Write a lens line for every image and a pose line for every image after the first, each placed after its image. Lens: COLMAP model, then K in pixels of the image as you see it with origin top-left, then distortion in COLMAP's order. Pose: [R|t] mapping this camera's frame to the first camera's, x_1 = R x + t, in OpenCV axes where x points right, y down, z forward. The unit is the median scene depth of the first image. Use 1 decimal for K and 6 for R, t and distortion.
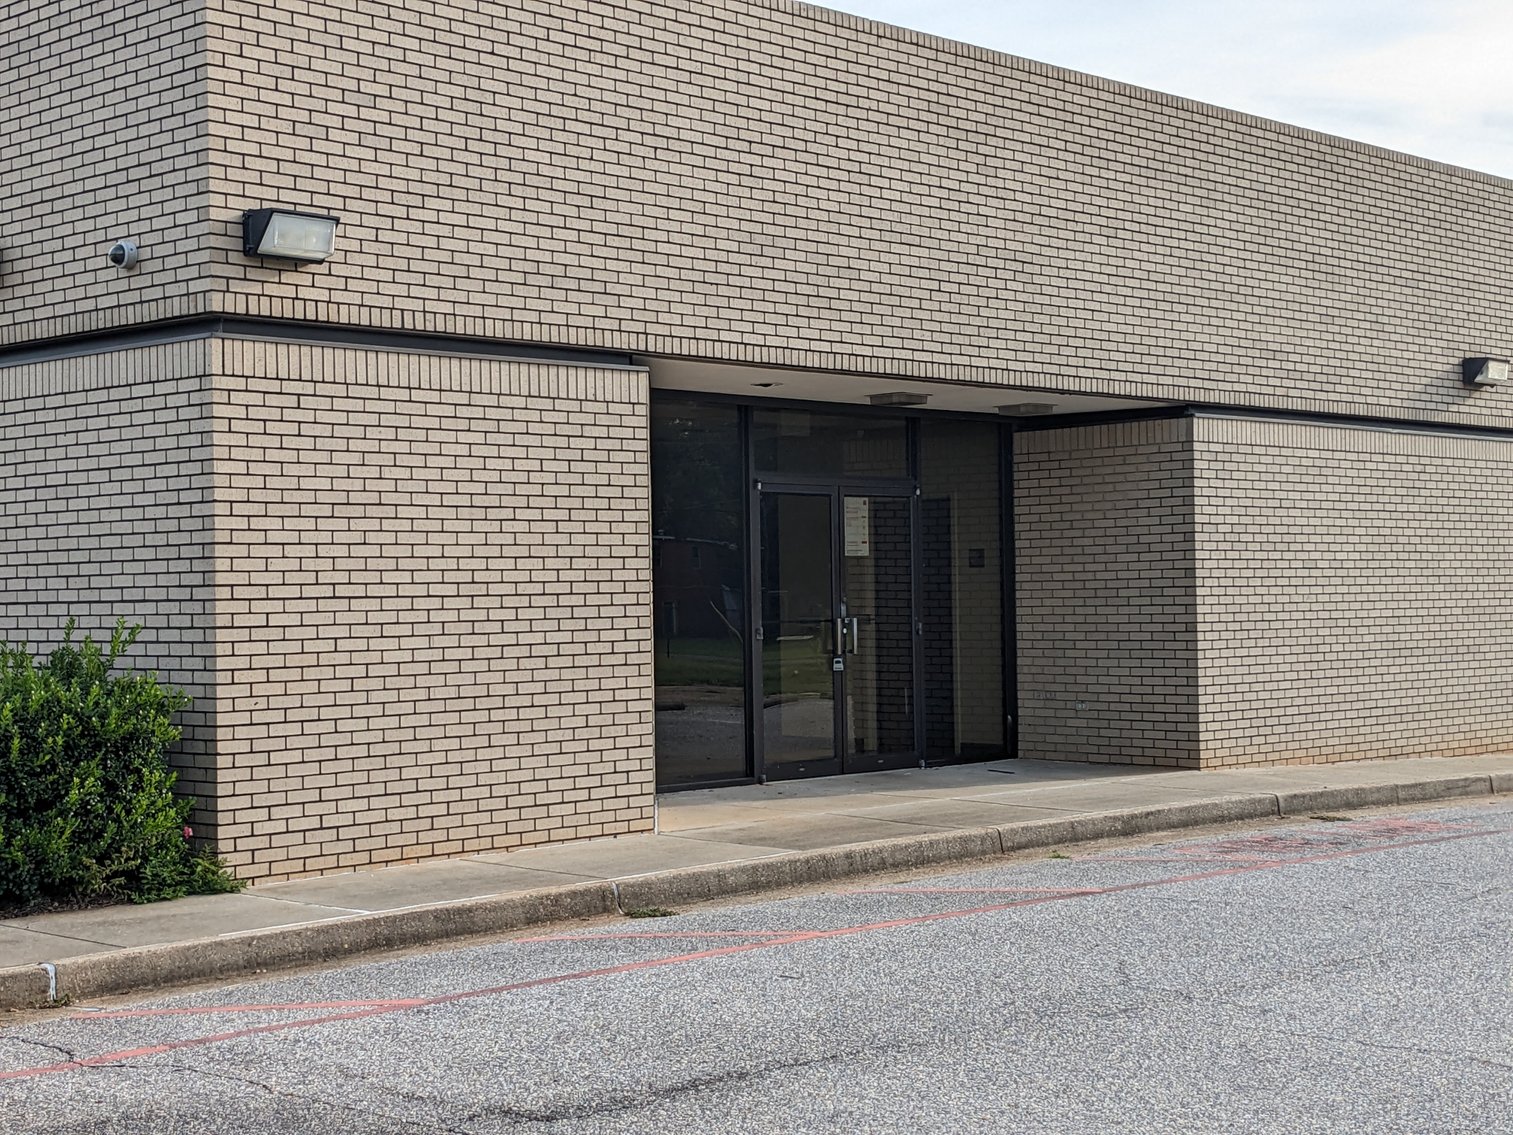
lens RADIAL K [[2408.8, 0, 873.3], [0, 2408.8, 554.8], [0, 0, 1]] dist [0.092543, 0.000000]
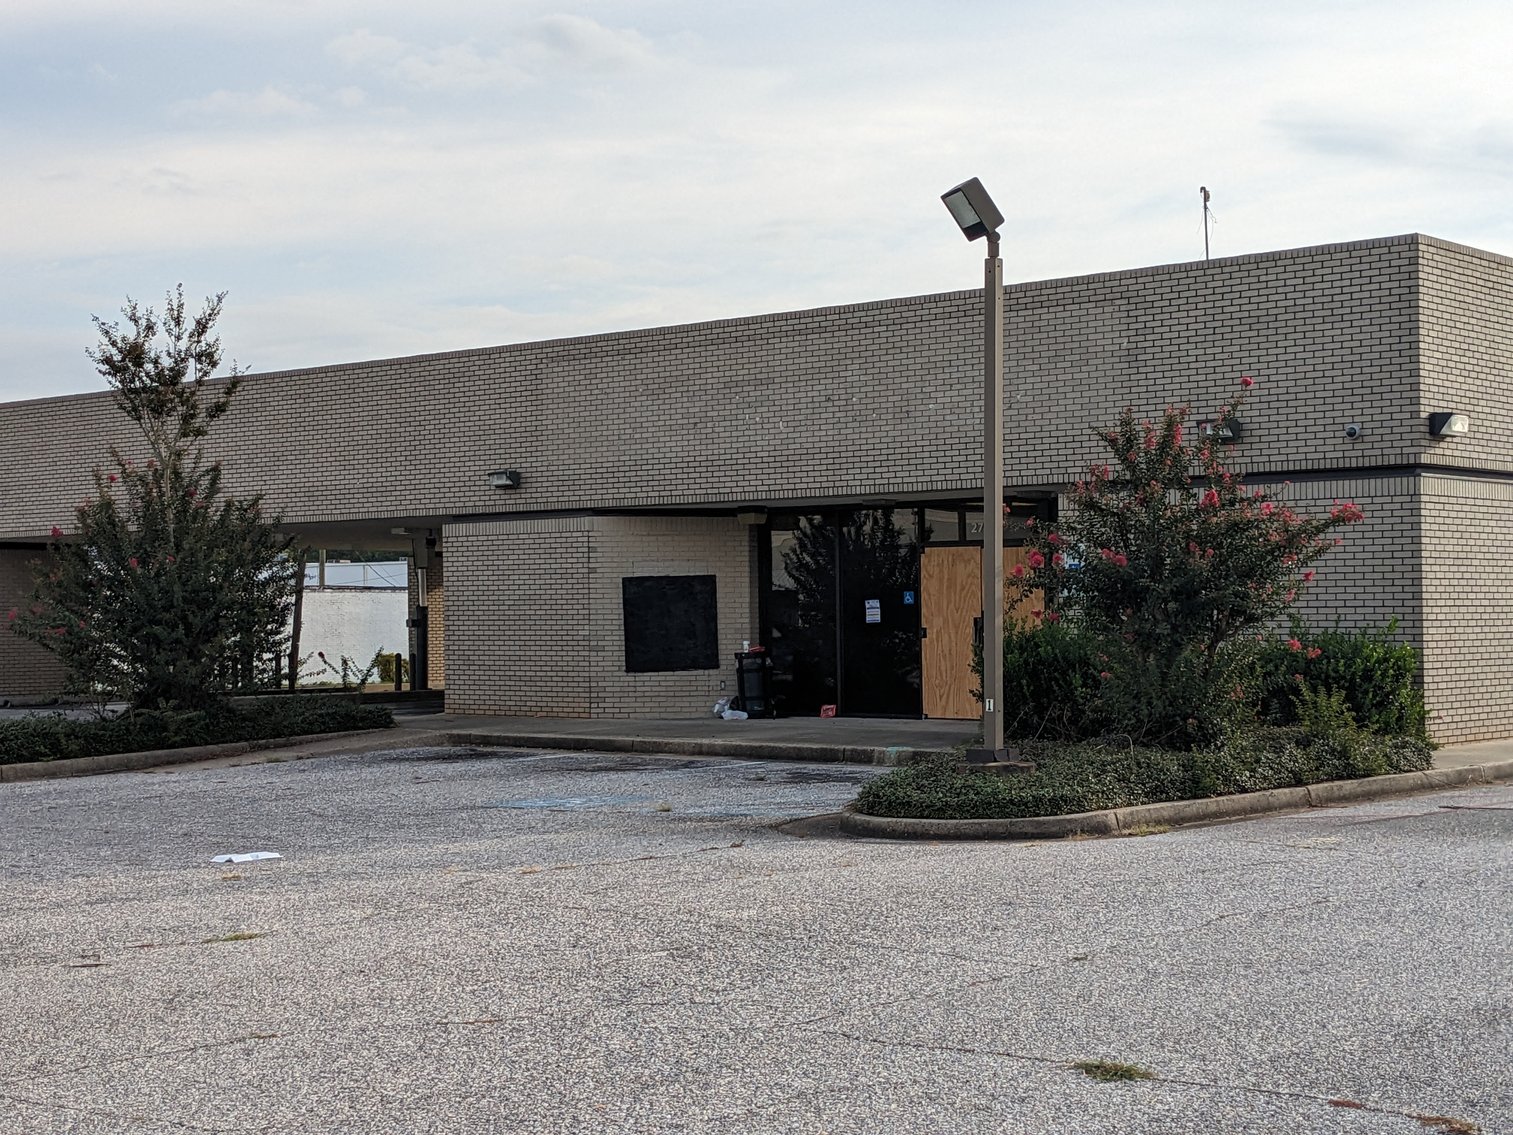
lens RADIAL K [[2408.8, 0, 711.9], [0, 2408.8, 571.3], [0, 0, 1]] dist [0.092543, 0.000000]
pose [[0.999999, 0.001221, 0.000078, -0.607274], [-0.001220, 0.999959, -0.009008, 0.006176], [-0.000089, 0.009008, 0.999959, -0.718596]]
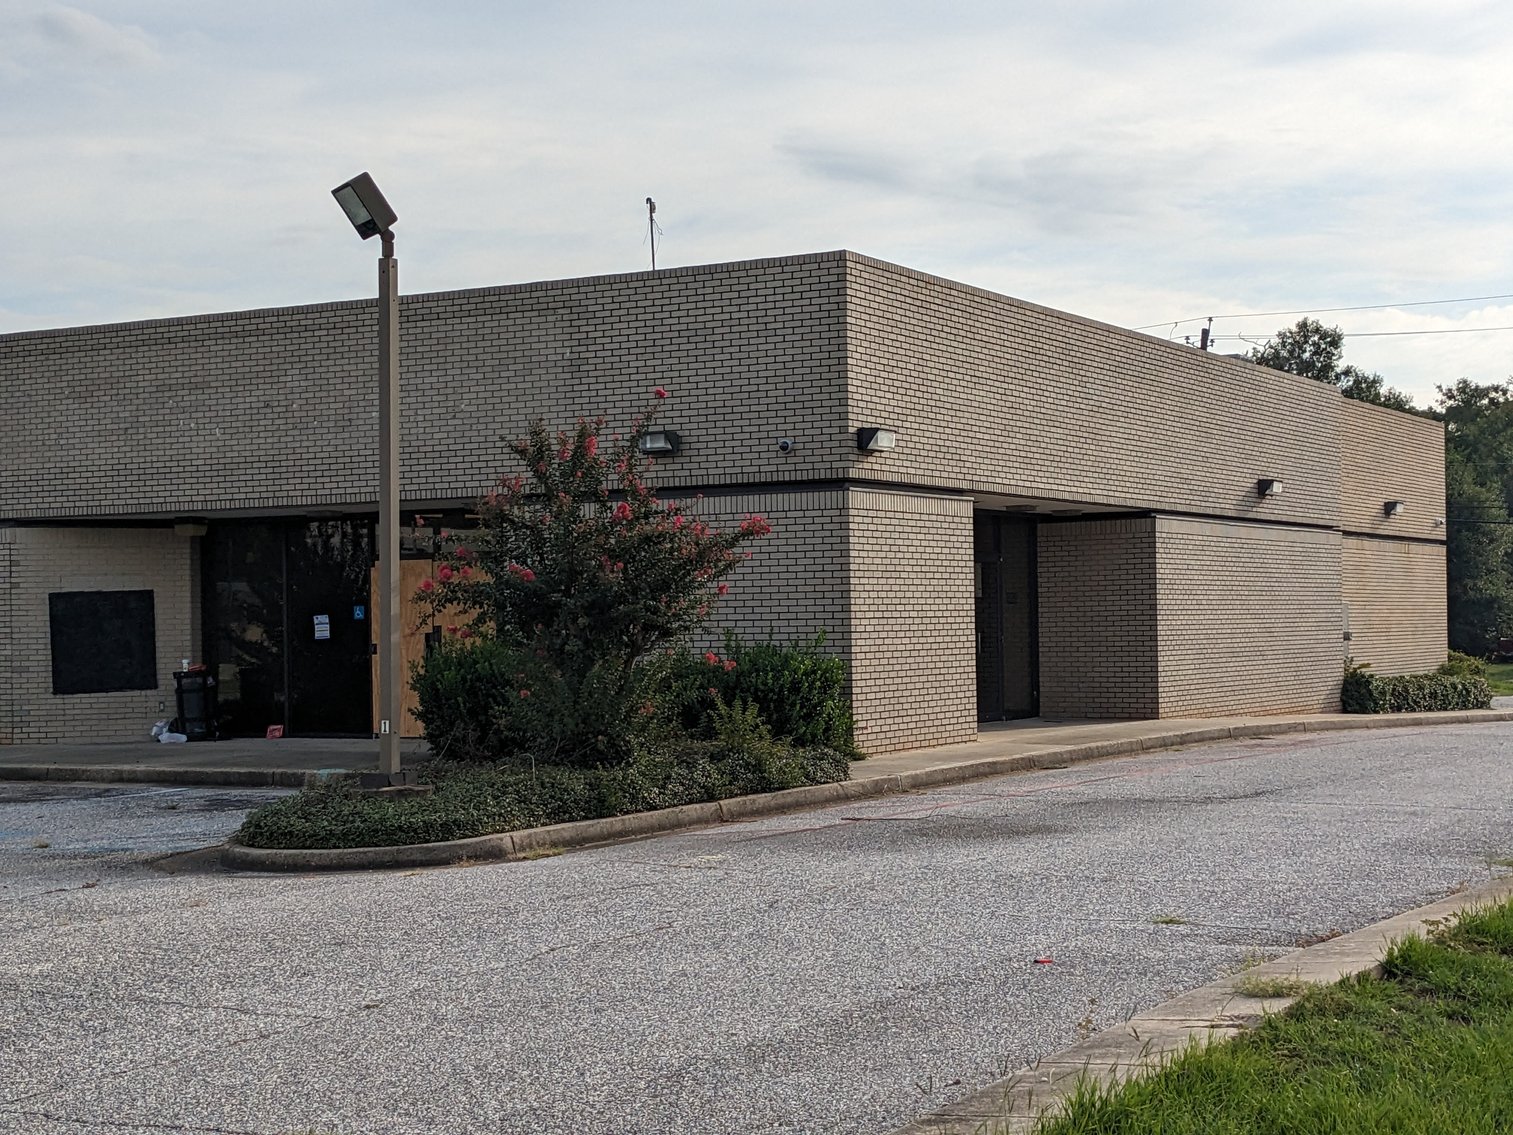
lens RADIAL K [[2408.8, 0, 773.5], [0, 2408.8, 599.7], [0, 0, 1]] dist [0.092543, 0.000000]
pose [[0.975698, -0.003938, 0.219085, -0.549643], [0.004452, 0.999988, -0.001855, 0.004649], [-0.219075, 0.002785, 0.975704, -0.683072]]
